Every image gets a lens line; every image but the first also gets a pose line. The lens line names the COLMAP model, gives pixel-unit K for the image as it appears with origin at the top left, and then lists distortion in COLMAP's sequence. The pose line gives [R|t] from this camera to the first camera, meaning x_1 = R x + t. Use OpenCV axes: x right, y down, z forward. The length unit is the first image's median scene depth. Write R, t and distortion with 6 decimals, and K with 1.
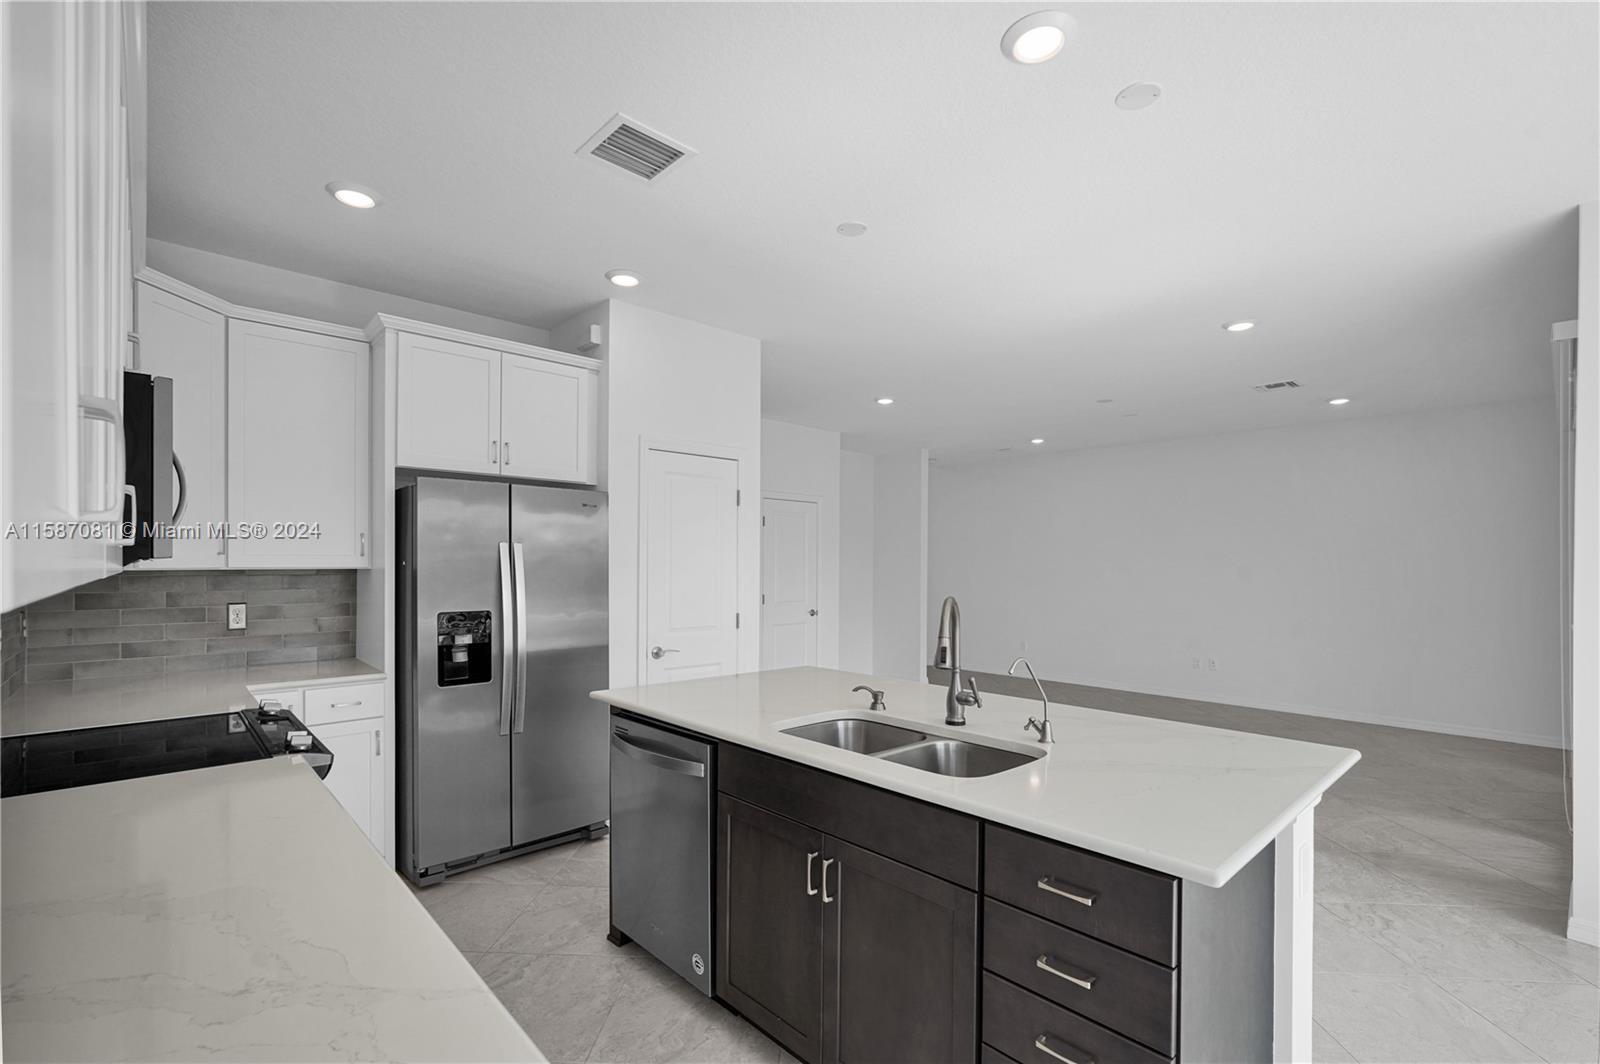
lens RADIAL K [[716.6, 0, 822.5], [0, 716.6, 572.8], [0, 0, 1]] dist [-0.018233, 0.007608]
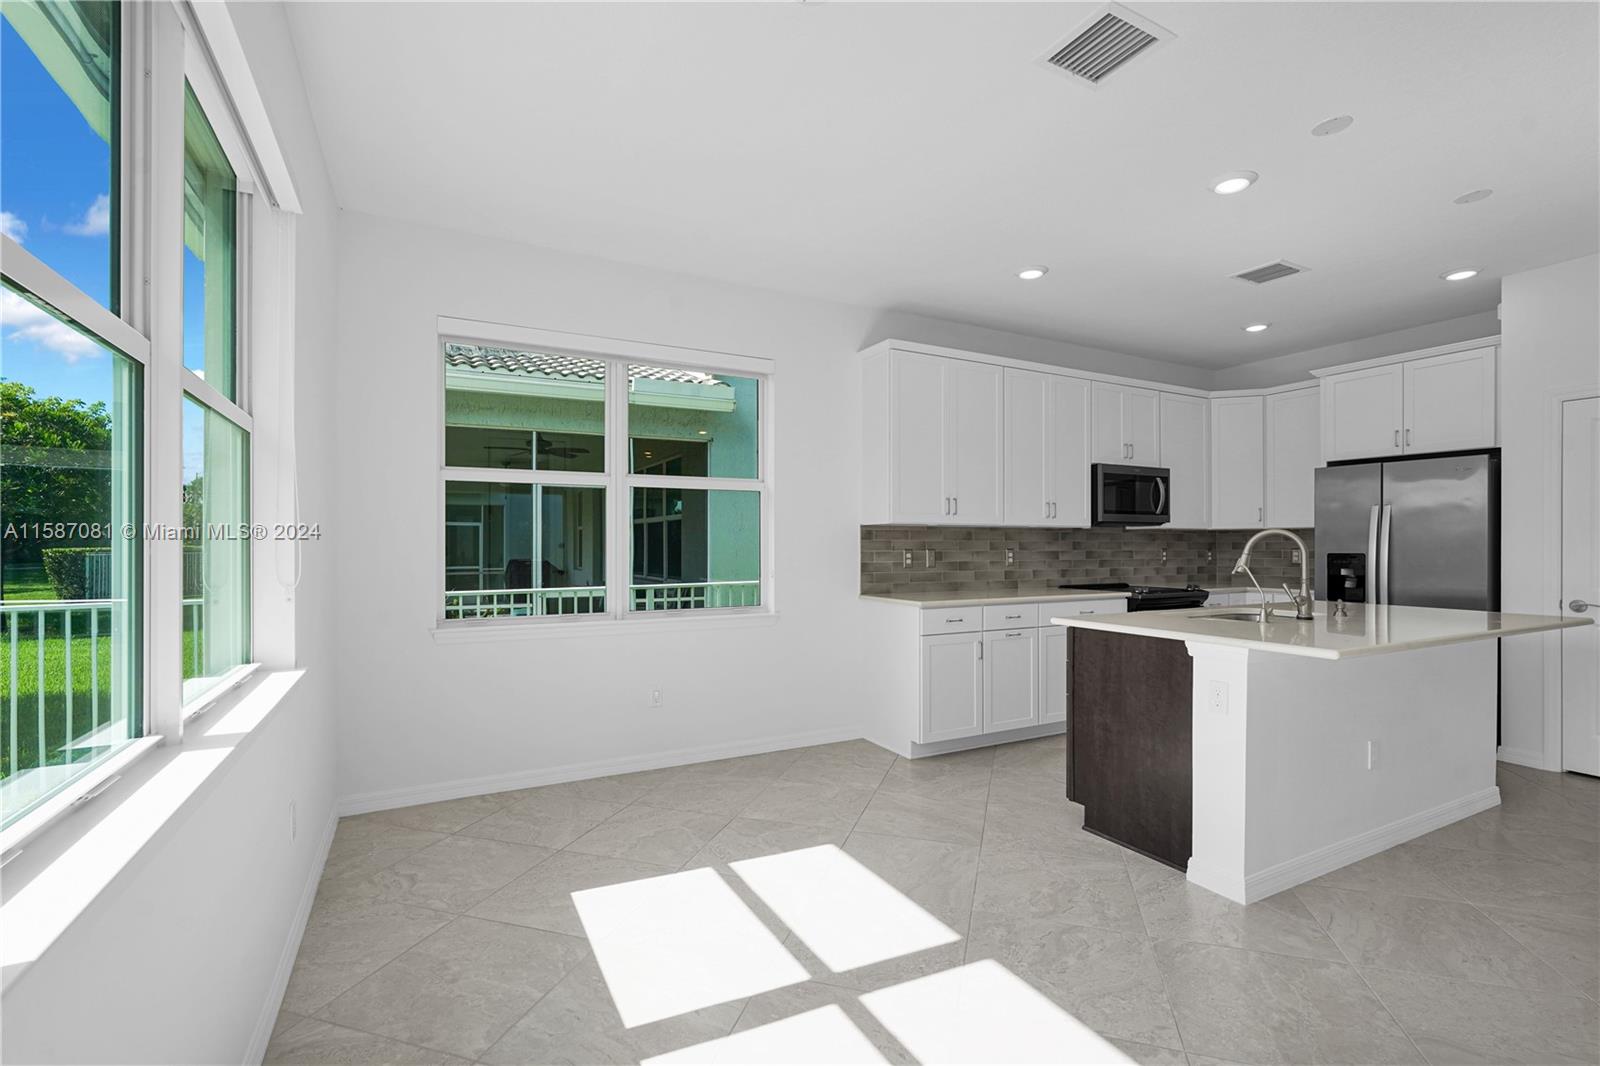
lens RADIAL K [[716.6, 0, 789.1], [0, 716.6, 544.2], [0, 0, 1]] dist [-0.018233, 0.007608]
pose [[-0.279781, -0.005175, -0.960050, 1.248446], [-0.004664, 0.999981, -0.004031, 0.045468], [0.960053, 0.003350, -0.279800, 0.286284]]
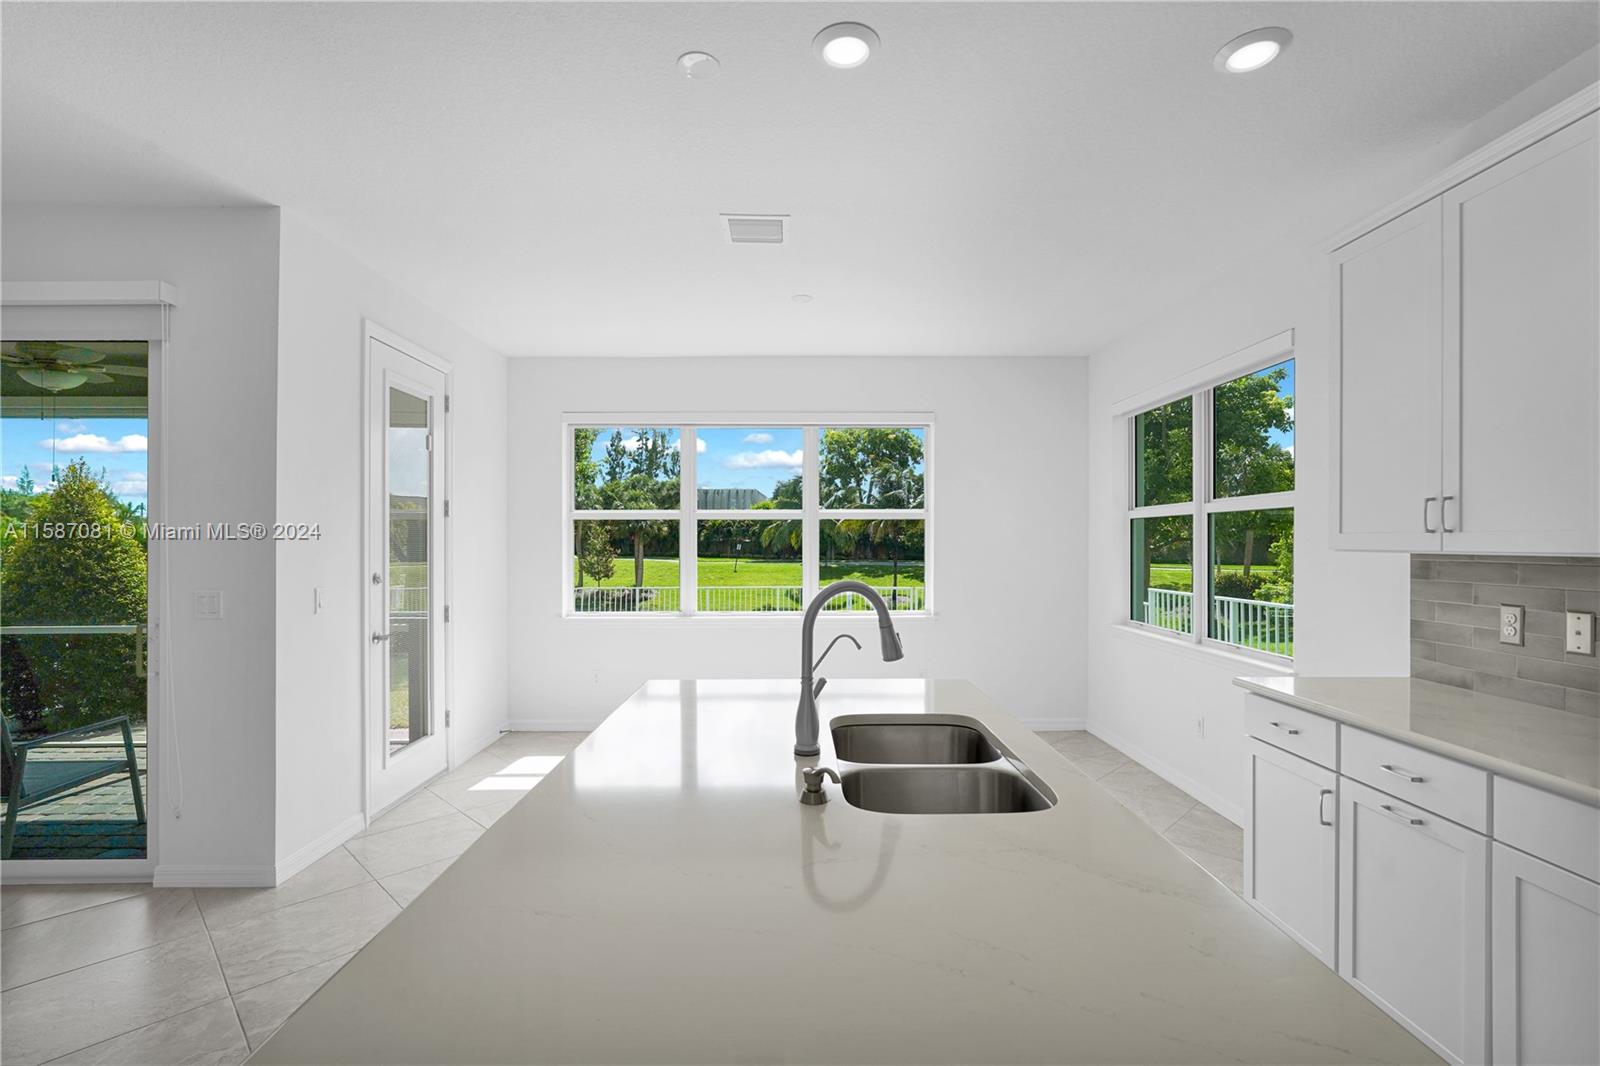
lens RADIAL K [[716.6, 0, 800.8], [0, 716.6, 541.7], [0, 0, 1]] dist [-0.018233, 0.007608]
pose [[-0.733091, -0.003703, 0.680120, -0.225732], [-0.000878, 0.999989, 0.004499, -0.014609], [-0.680130, 0.002700, -0.733087, 1.079380]]
